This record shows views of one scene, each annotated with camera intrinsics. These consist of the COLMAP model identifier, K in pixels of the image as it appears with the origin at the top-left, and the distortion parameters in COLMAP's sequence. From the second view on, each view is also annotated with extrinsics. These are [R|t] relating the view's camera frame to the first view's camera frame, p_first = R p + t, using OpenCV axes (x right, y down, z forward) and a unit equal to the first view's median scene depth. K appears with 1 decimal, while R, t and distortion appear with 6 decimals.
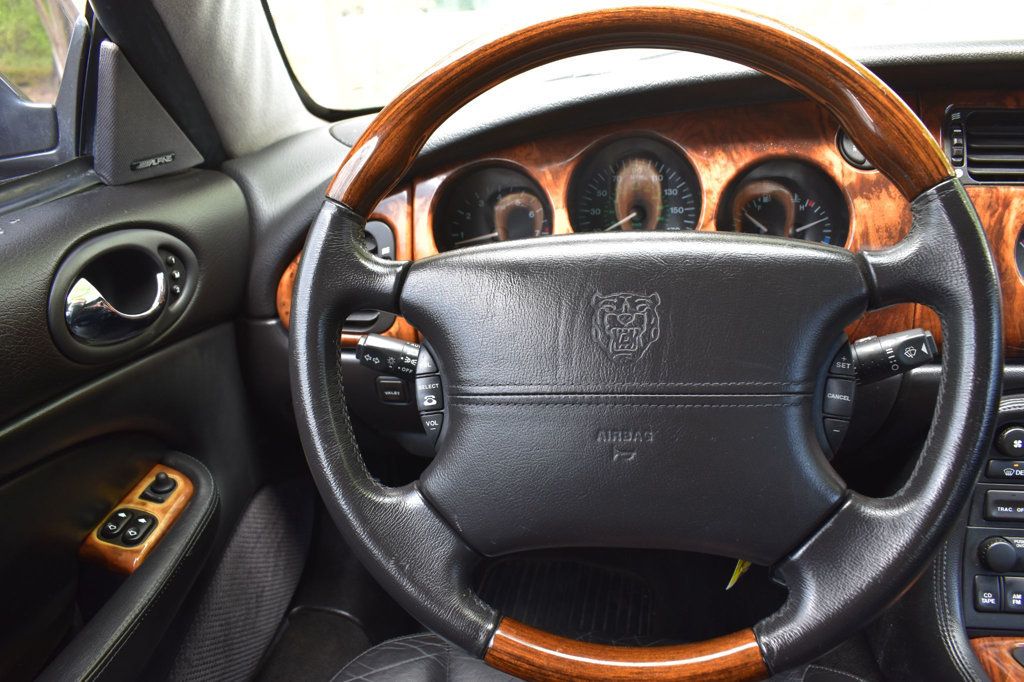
lens RADIAL K [[796.7, 0, 516.3], [0, 796.7, 339.9], [0, 0, 1]] dist [-0.103695, 0.021878]
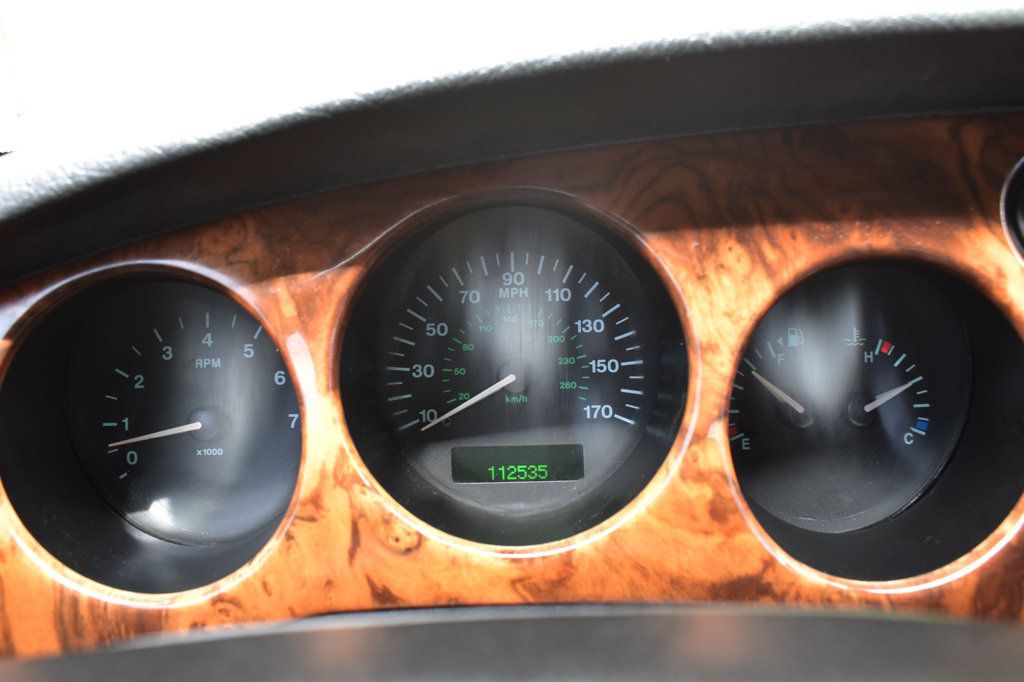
lens RADIAL K [[796.7, 0, 511.0], [0, 796.7, 343.6], [0, 0, 1]] dist [-0.103695, 0.021878]
pose [[0.985639, -0.018435, 0.167854, 0.105058], [0.031557, 0.996620, -0.075844, -0.202034], [-0.165888, 0.080051, 0.982890, 0.789906]]
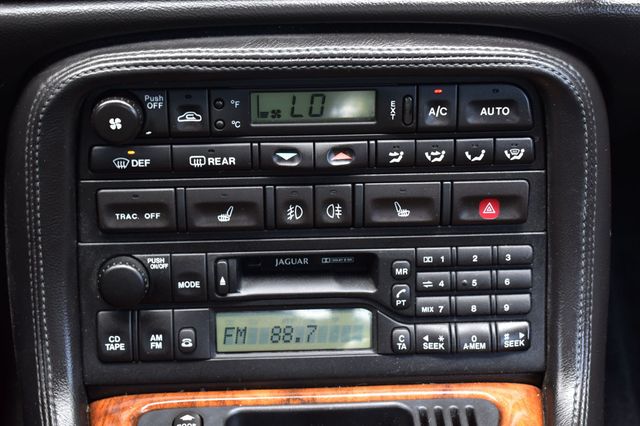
lens RADIAL K [[1143.0, 0, 317.9], [0, 1143.0, 212.0], [0, 0, 1]] dist [0.006402, 0.000000]
pose [[0.970892, -0.102562, 0.216447, 0.728205], [0.032819, 0.952124, 0.303947, -0.097968], [-0.237257, -0.287996, 0.927775, 0.045064]]
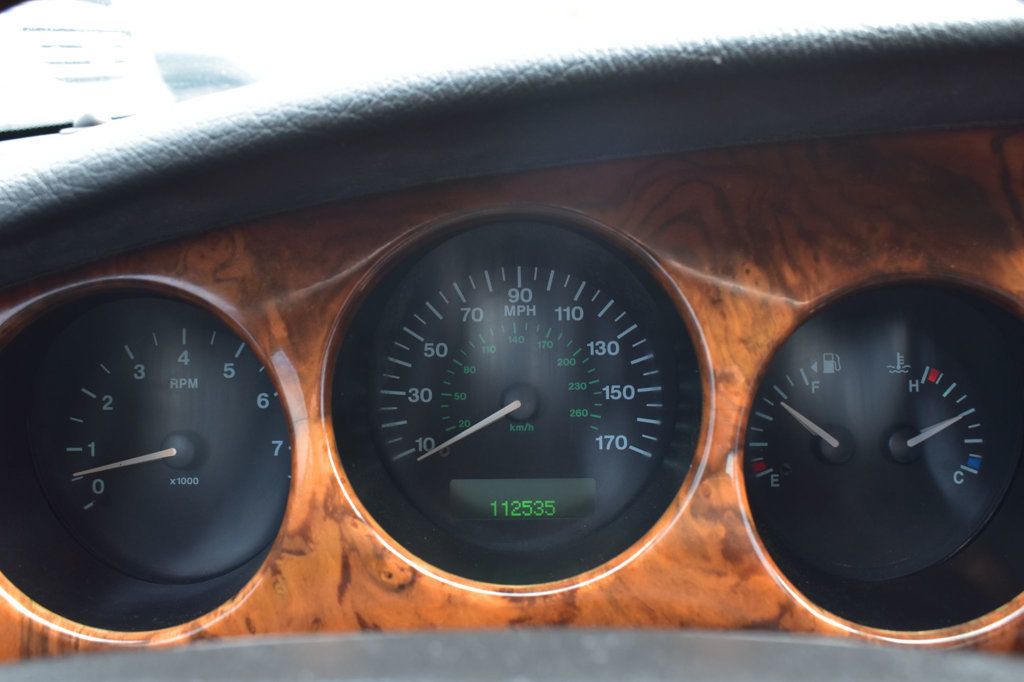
lens RADIAL K [[987.3, 0, 514.3], [0, 987.3, 339.8], [0, 0, 1]] dist [-0.074687, 0.000000]
pose [[0.988363, -0.004009, 0.152060, 0.100694], [0.018227, 0.995572, -0.092220, -0.203303], [-0.151017, 0.093919, 0.984059, 0.705254]]
